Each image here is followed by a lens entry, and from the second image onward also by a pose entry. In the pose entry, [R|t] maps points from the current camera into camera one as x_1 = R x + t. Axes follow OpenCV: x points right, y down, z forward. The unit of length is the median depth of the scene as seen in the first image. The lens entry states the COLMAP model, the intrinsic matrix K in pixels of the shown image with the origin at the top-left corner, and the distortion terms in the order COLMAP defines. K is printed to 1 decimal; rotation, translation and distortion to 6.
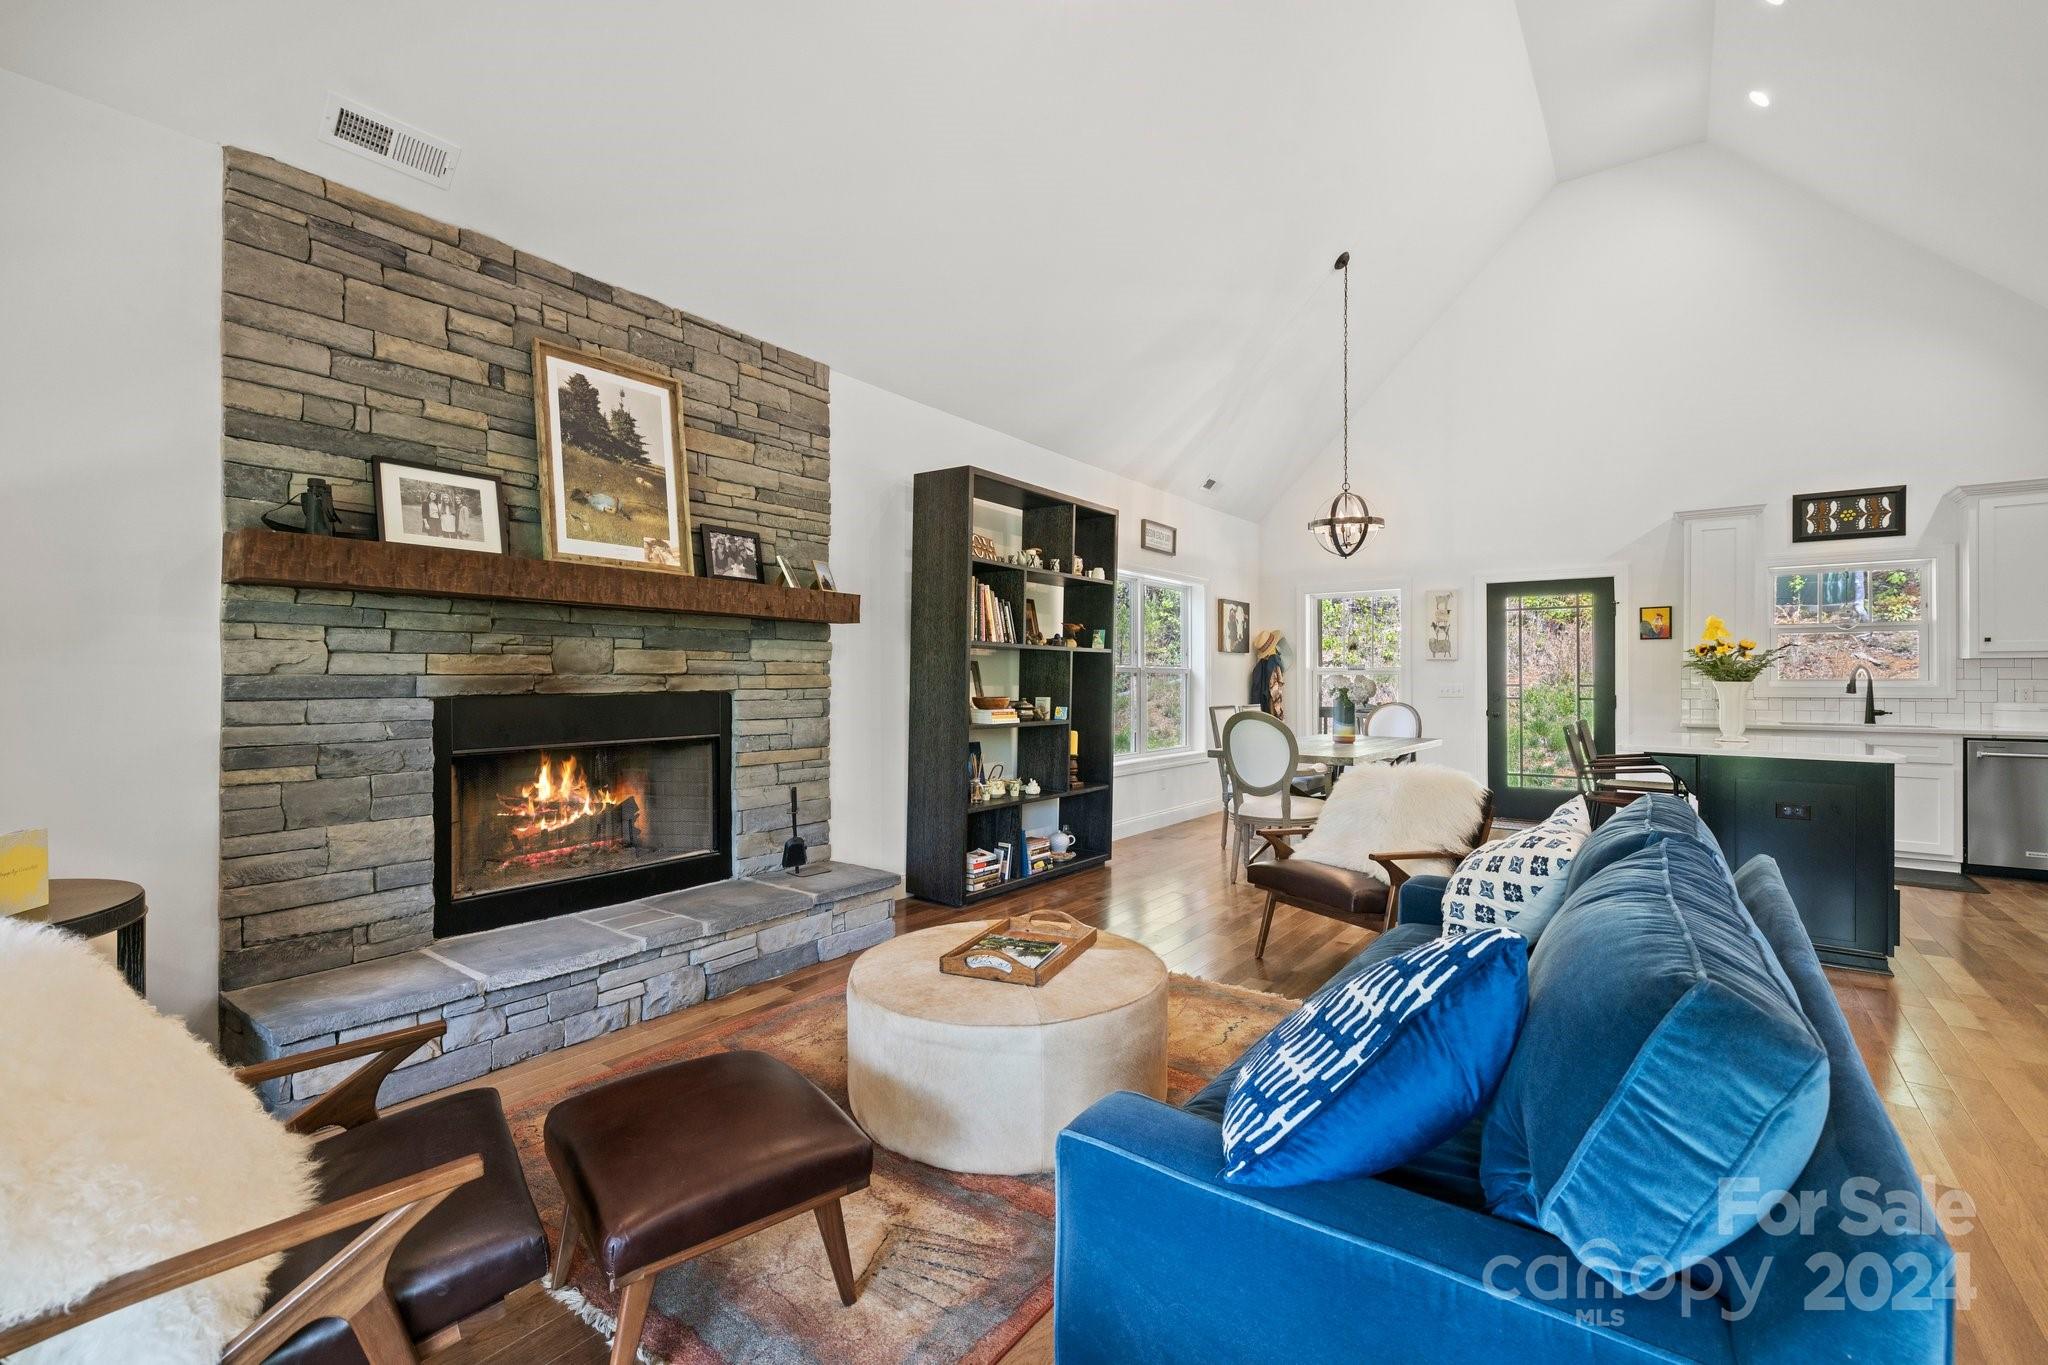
lens RADIAL K [[899.7, 0, 1018.7], [0, 899.7, 676.3], [0, 0, 1]] dist [0.004733, 0.001354]
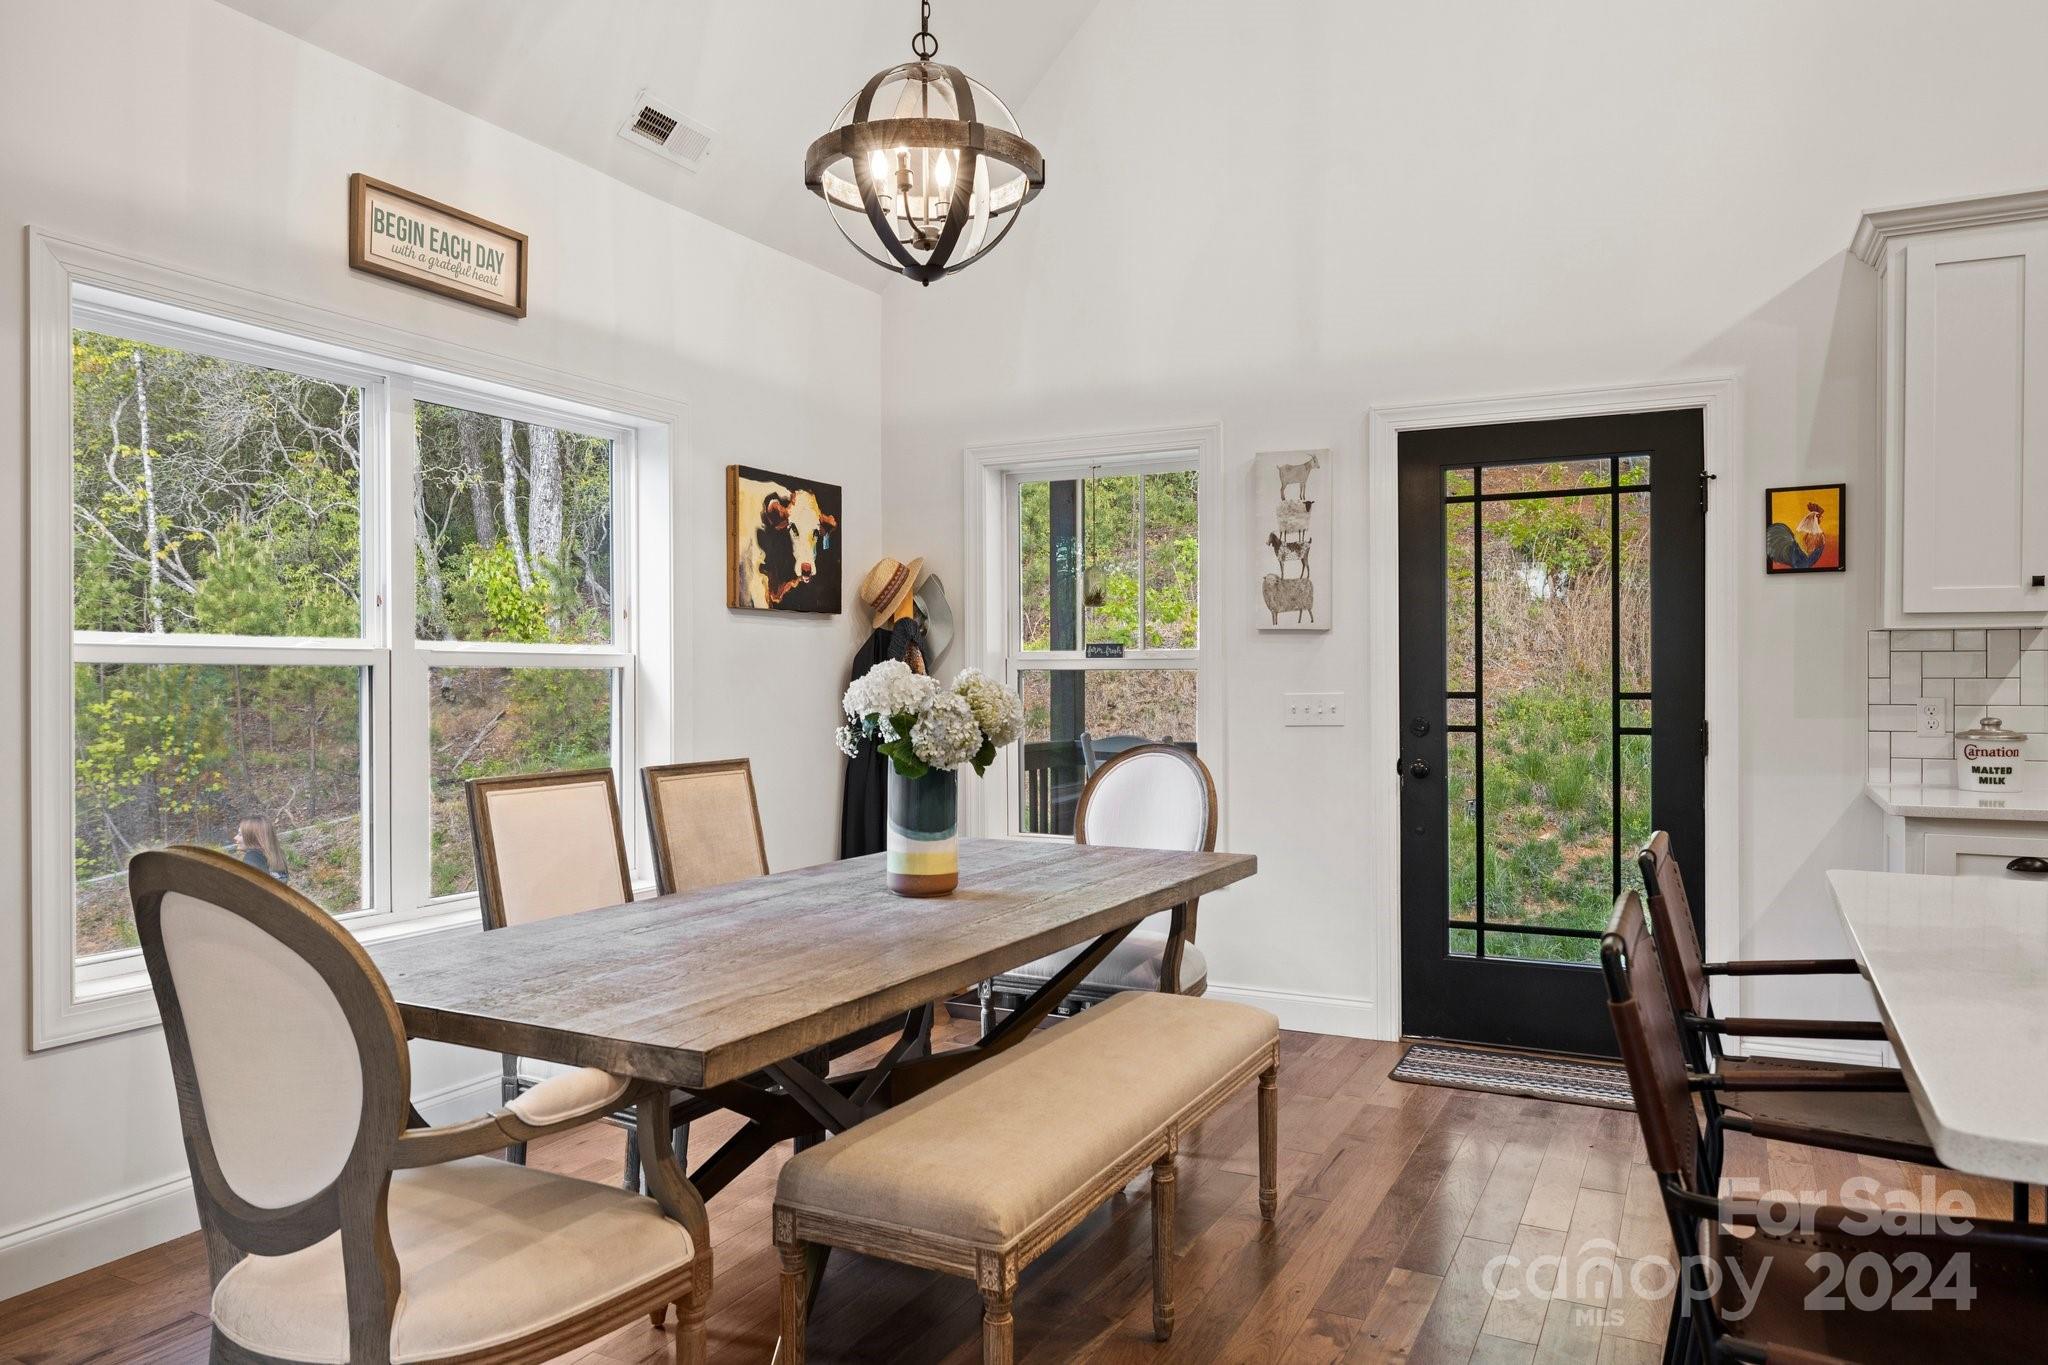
lens RADIAL K [[1381.8, 0, 1033.1], [0, 1381.8, 684.4], [0, 0, 1]] dist [-0.000818, 0.007833]
pose [[0.985074, -0.004331, 0.172080, 0.319062], [0.002962, 0.999962, 0.008213, -0.000241], [-0.172109, -0.007580, 0.985049, 0.537019]]
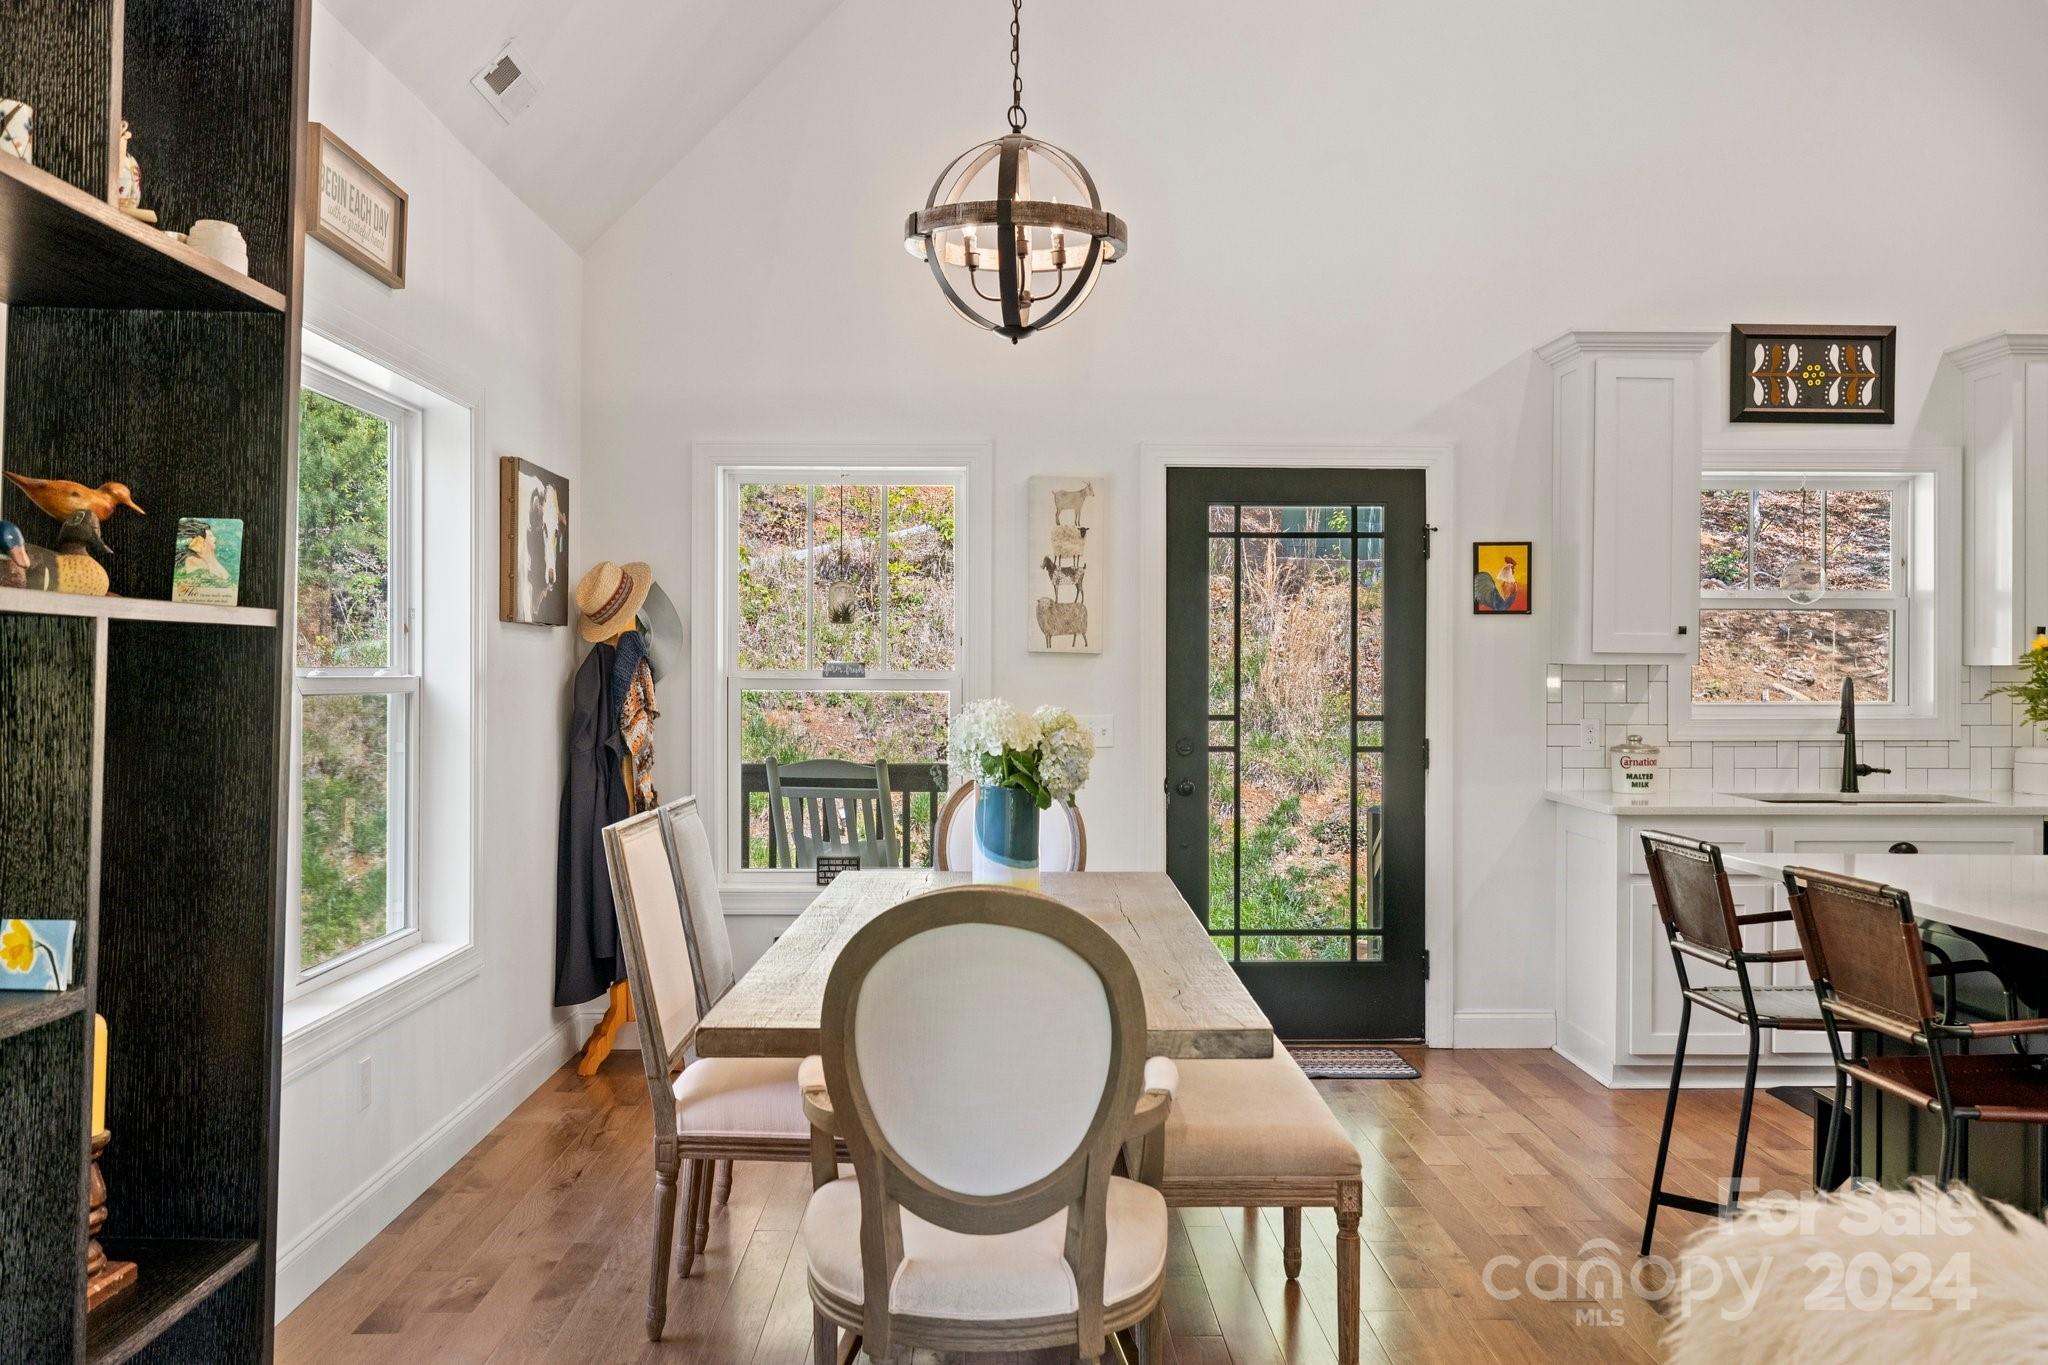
lens RADIAL K [[1723.2, 0, 1031.1], [0, 1723.2, 664.8], [0, 0, 1]] dist [-0.007351, 0.021803]
pose [[0.789090, 0.003926, 0.614265, -0.007522], [-0.004198, 0.999991, -0.000998, -0.015631], [-0.614263, -0.001791, 0.789099, 0.514978]]
